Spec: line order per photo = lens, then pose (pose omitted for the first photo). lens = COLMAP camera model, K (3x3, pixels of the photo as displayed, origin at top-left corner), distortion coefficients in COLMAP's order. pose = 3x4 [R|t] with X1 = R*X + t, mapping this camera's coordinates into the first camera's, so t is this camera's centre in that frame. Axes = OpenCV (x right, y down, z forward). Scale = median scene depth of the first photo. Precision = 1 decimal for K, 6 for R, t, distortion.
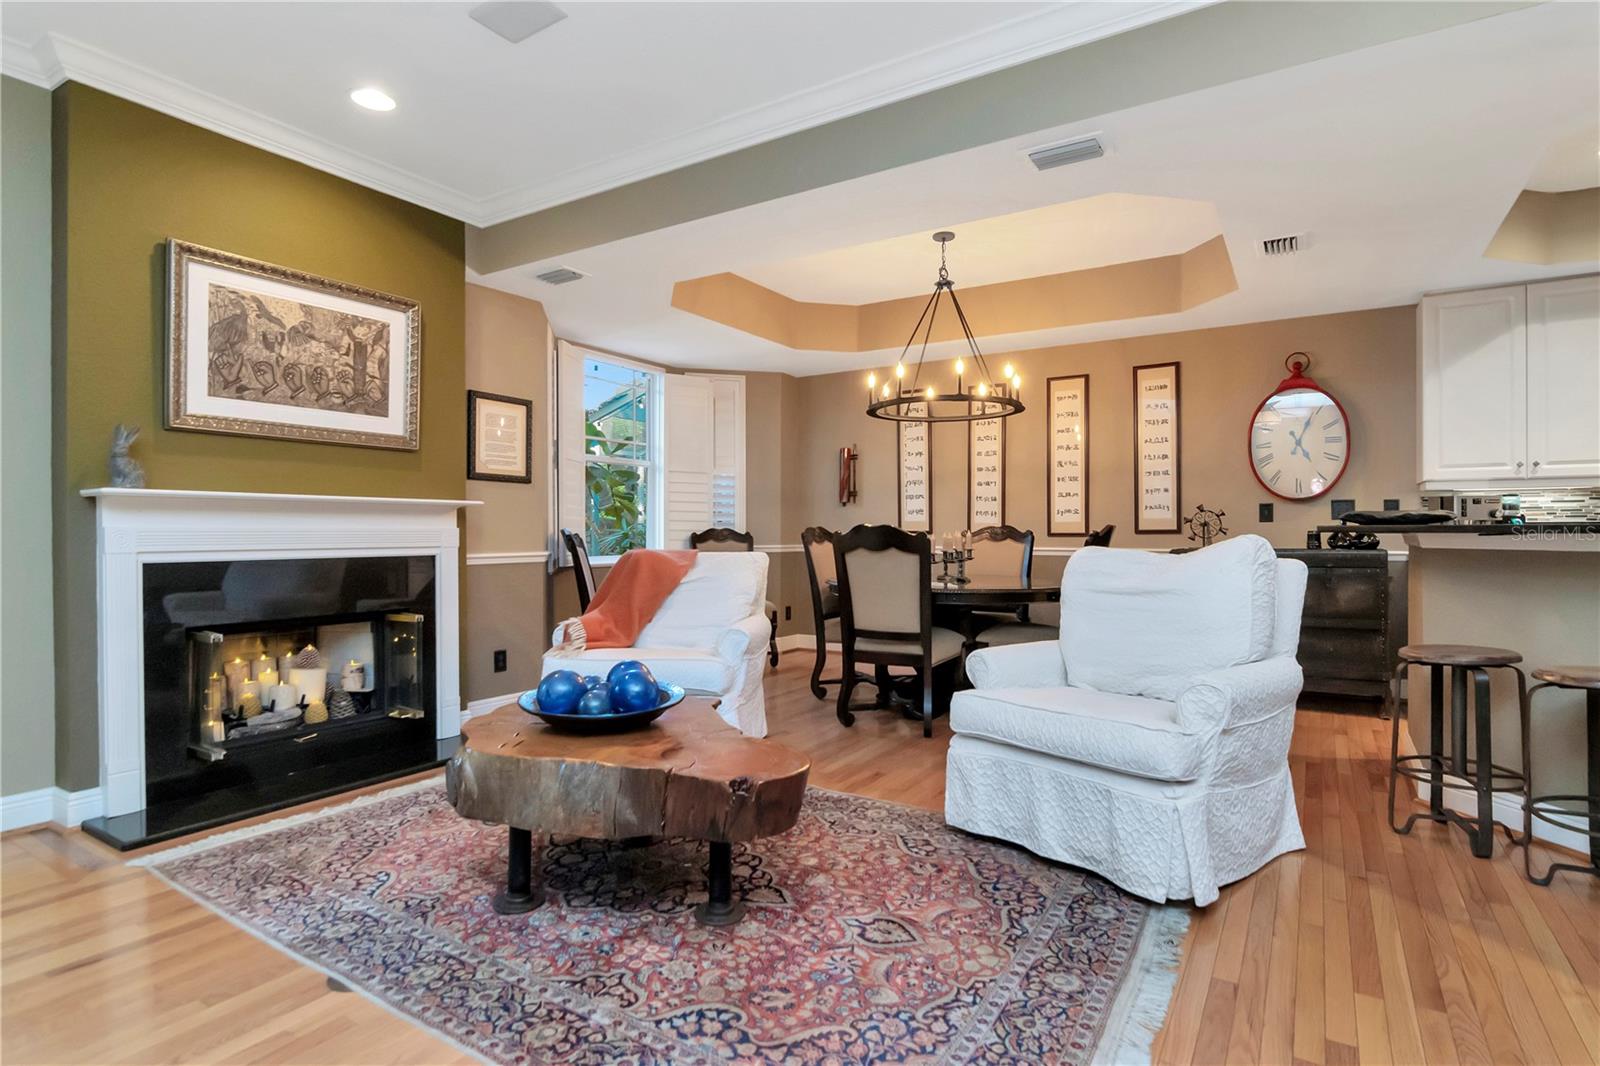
lens RADIAL K [[815.5, 0, 800.5], [0, 815.5, 526.4], [0, 0, 1]] dist [0.000382, -0.000520]
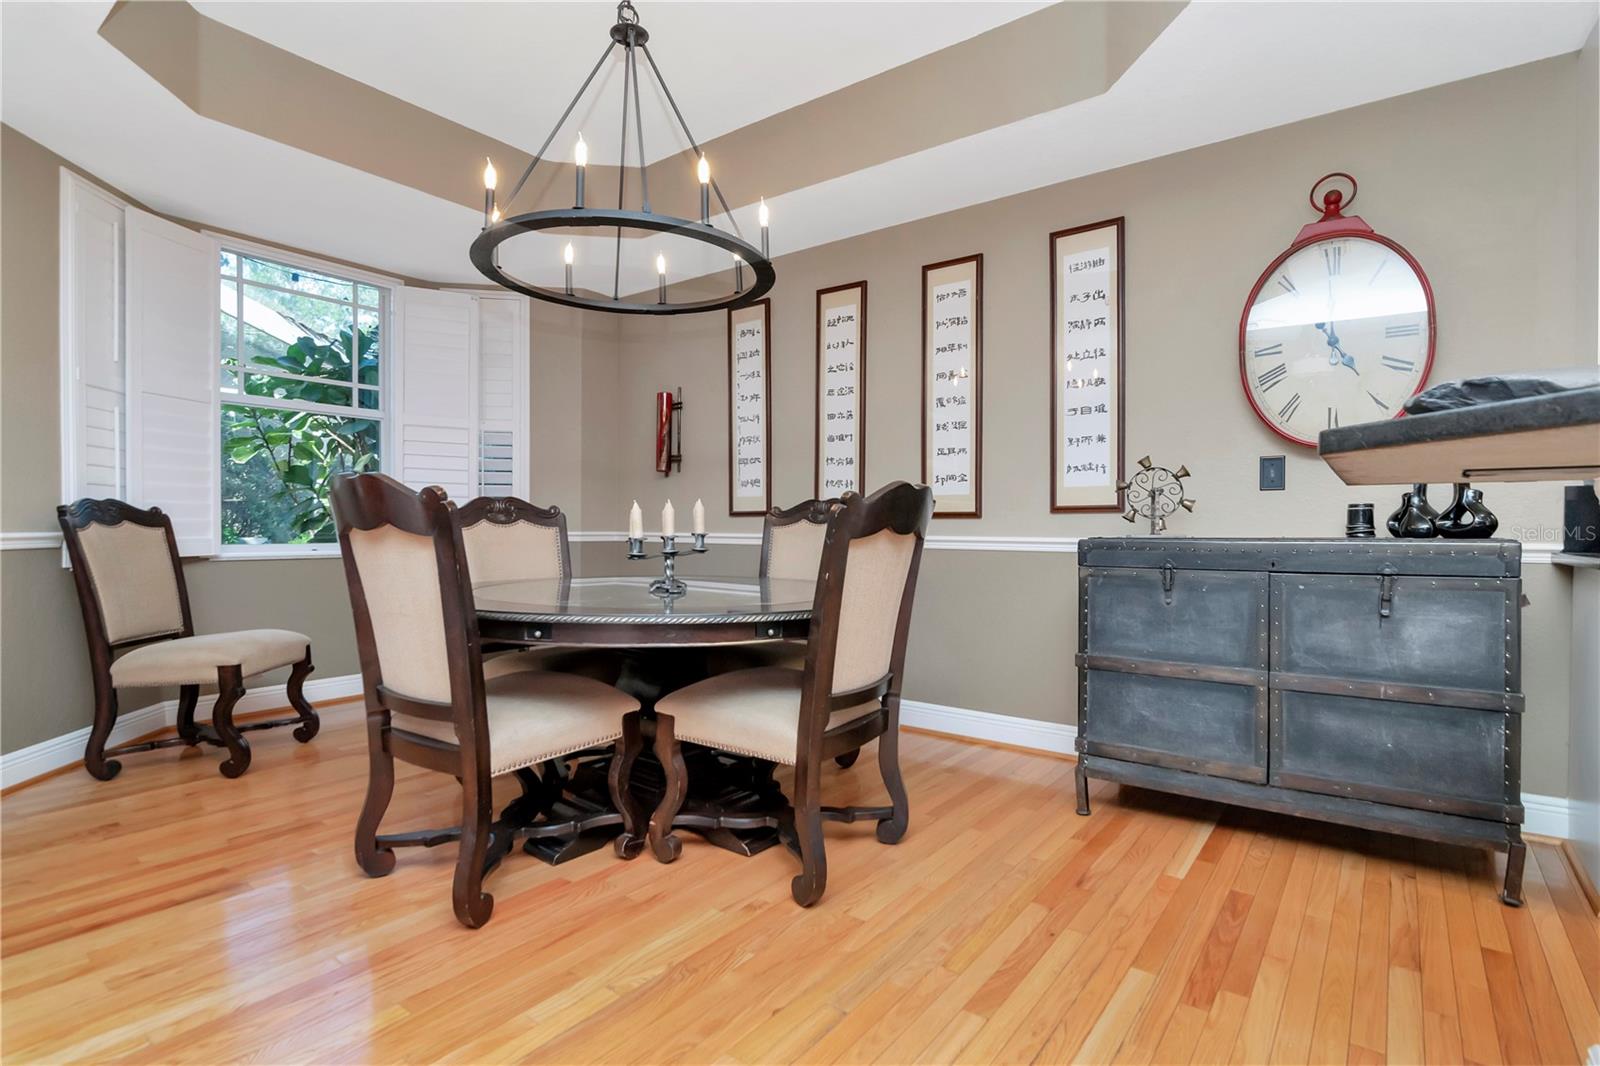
lens RADIAL K [[767.0, 0, 803.7], [0, 767.0, 529.0], [0, 0, 1]] dist [-0.001234, -0.011574]
pose [[0.996027, 0.007503, -0.088739, 0.286415], [-0.006902, 0.999951, 0.007079, 0.018532], [0.088788, -0.006439, 0.996030, 0.433387]]
